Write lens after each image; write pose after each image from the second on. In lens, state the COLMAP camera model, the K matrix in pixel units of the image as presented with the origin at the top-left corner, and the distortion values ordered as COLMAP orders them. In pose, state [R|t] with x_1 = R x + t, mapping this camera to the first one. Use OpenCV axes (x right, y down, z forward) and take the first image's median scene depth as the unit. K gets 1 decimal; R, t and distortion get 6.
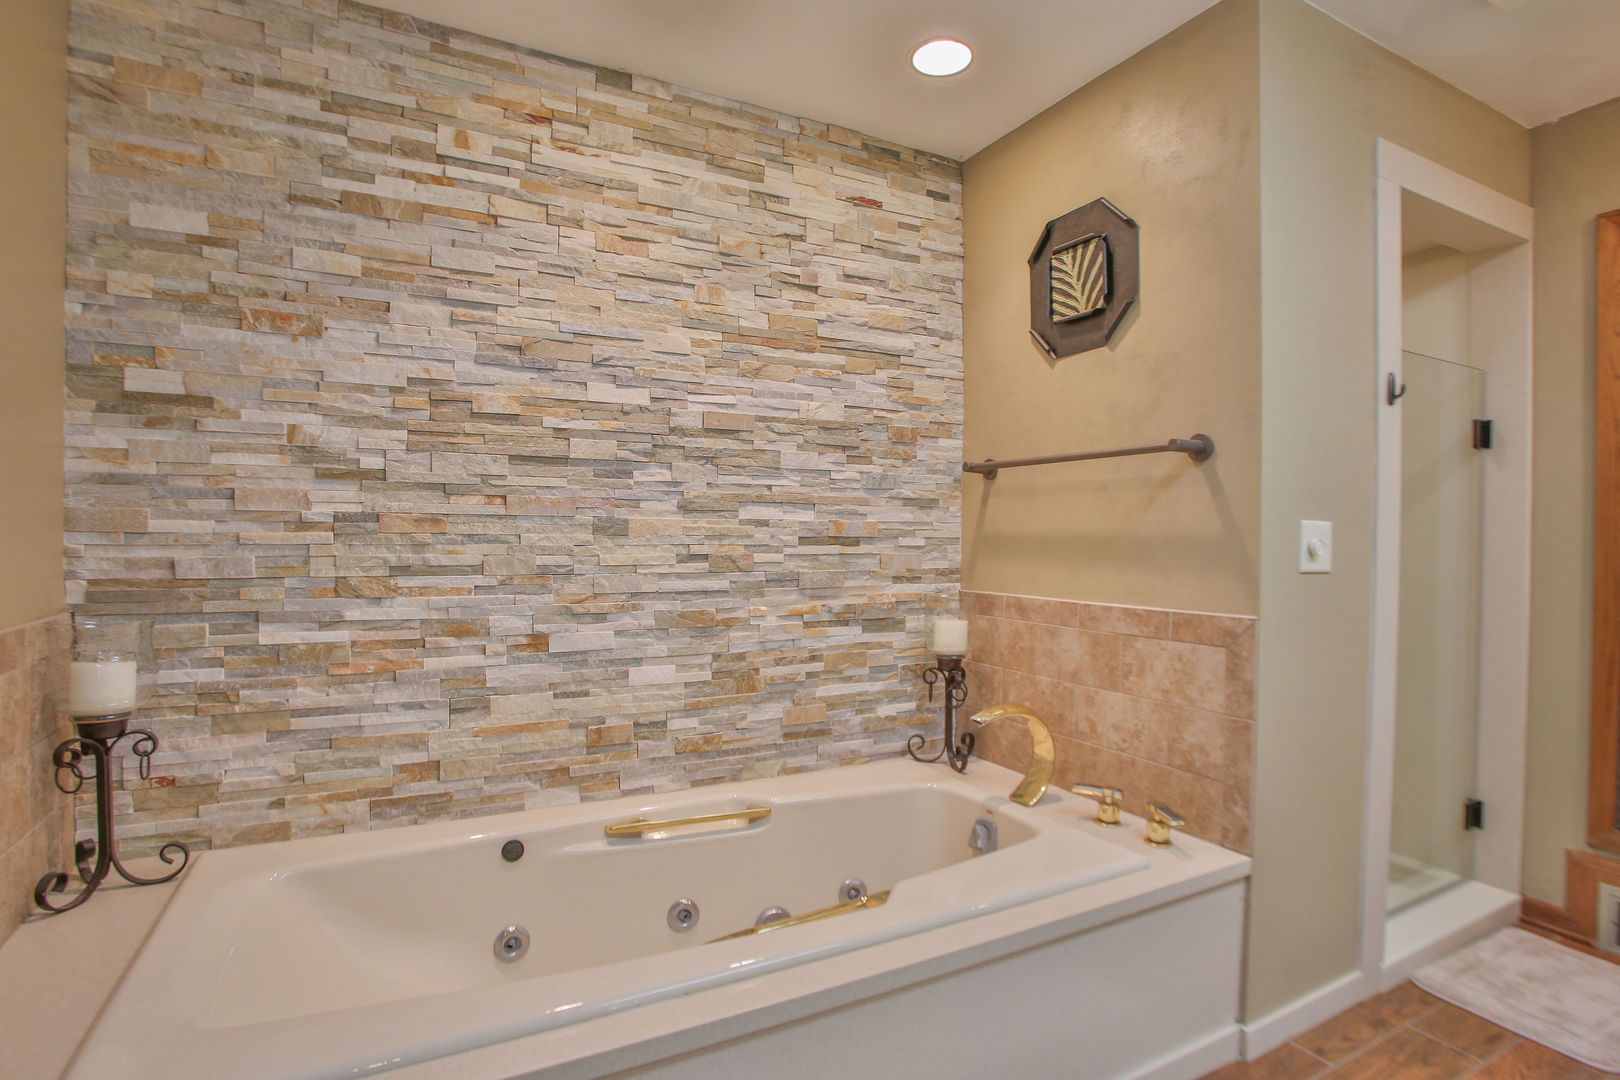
lens RADIAL K [[811.8, 0, 809.1], [0, 811.8, 538.7], [0, 0, 1]] dist [-0.018911, 0.006494]
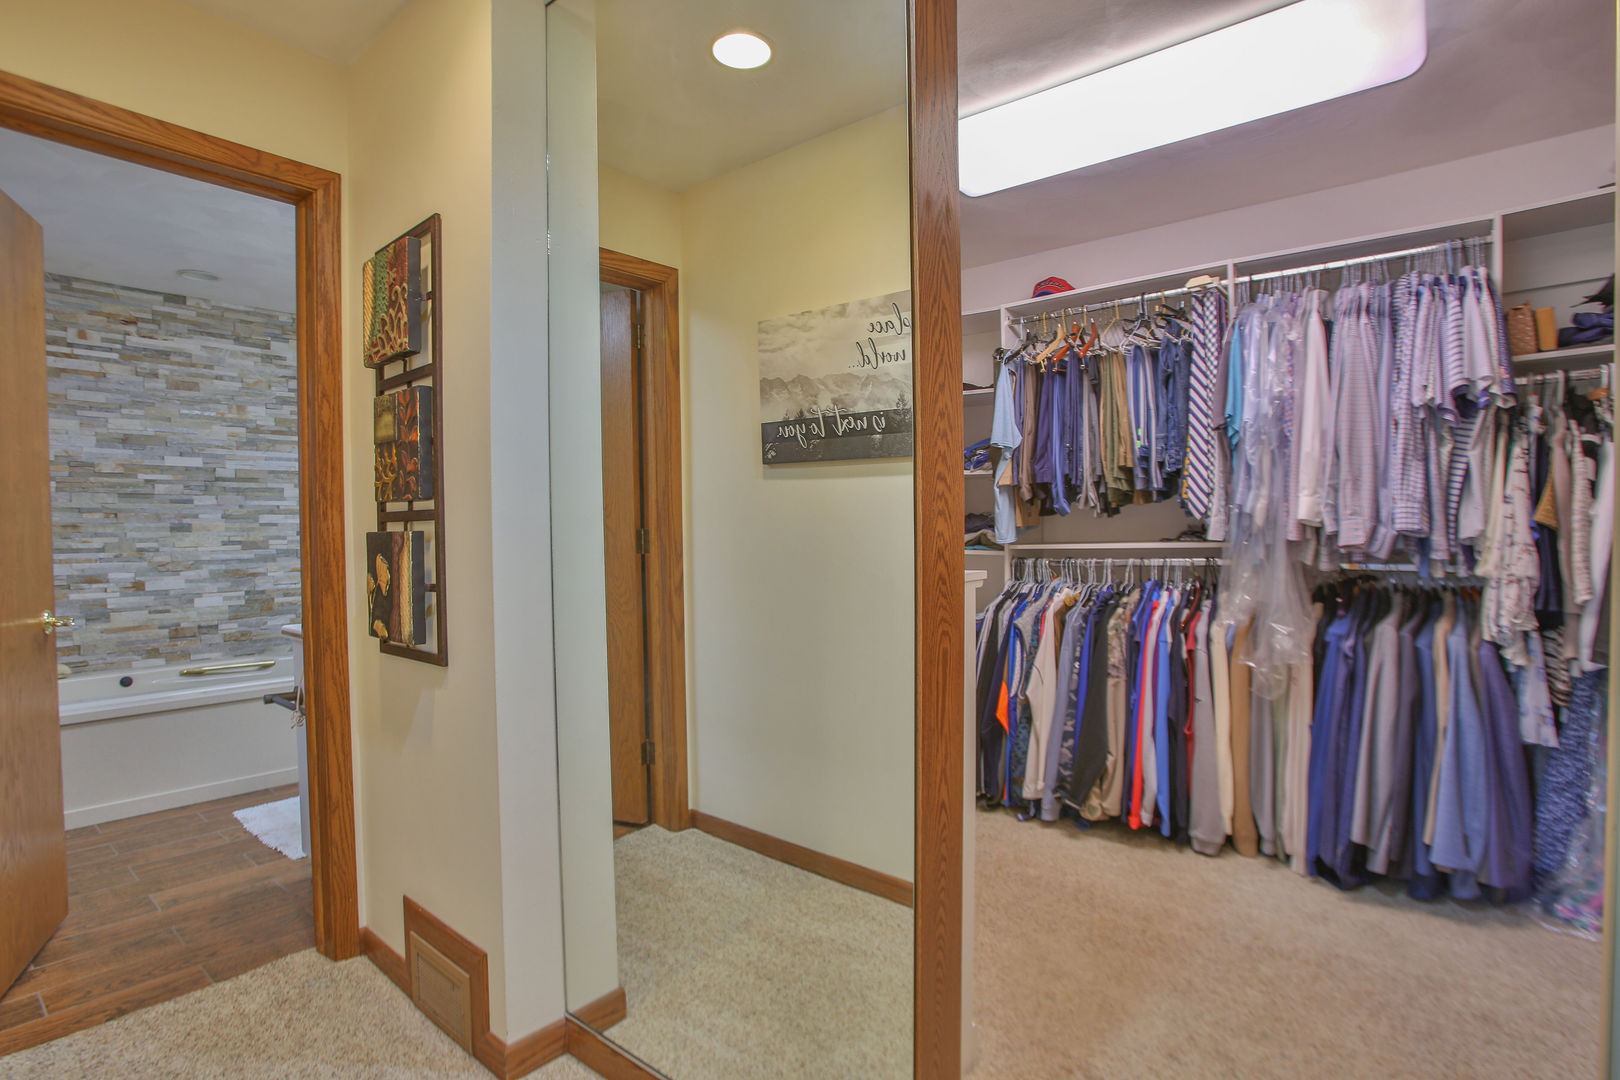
lens RADIAL K [[811.8, 0, 825.8], [0, 811.8, 541.6], [0, 0, 1]] dist [-0.018911, 0.006494]
pose [[0.894028, -0.025594, 0.447280, 0.285244], [0.020914, 0.999663, 0.015397, 0.021830], [-0.447523, -0.004411, 0.894261, -1.459919]]
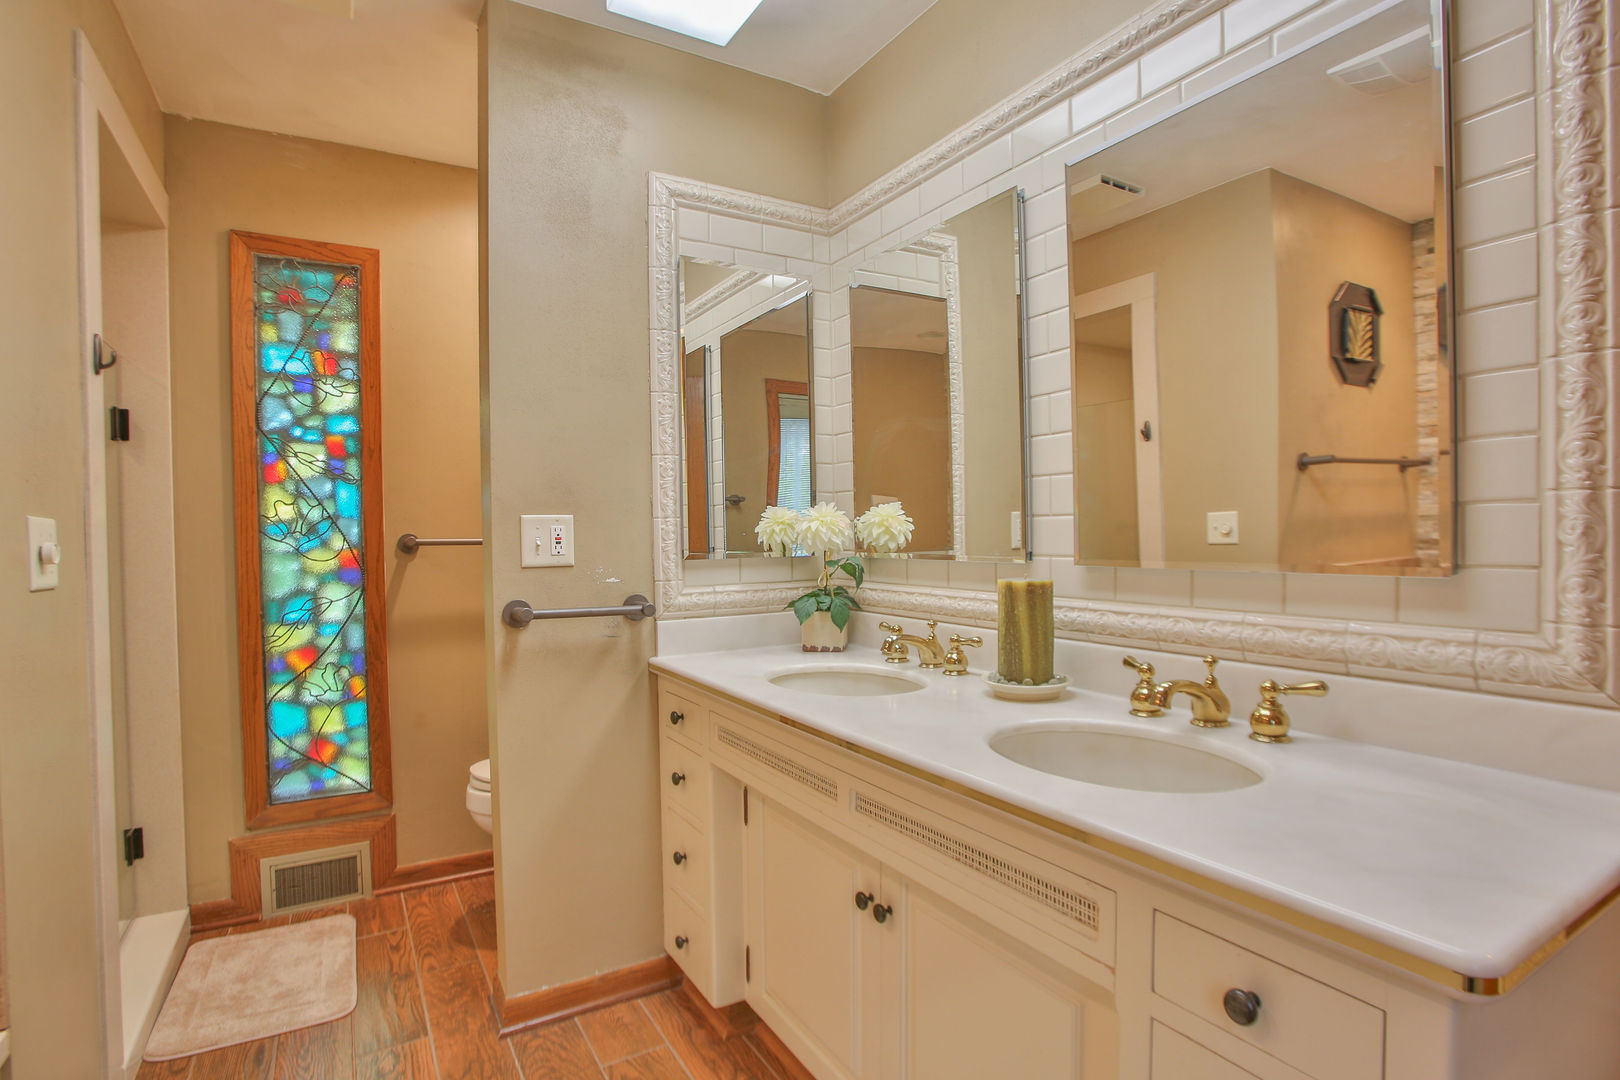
lens RADIAL K [[811.8, 0, 806.5], [0, 811.8, 538.8], [0, 0, 1]] dist [-0.018911, 0.006494]
pose [[-0.026695, -0.014171, 0.999543, -0.211071], [0.015722, 0.999770, 0.014594, -0.004633], [-0.999520, 0.016104, -0.026466, 0.626039]]
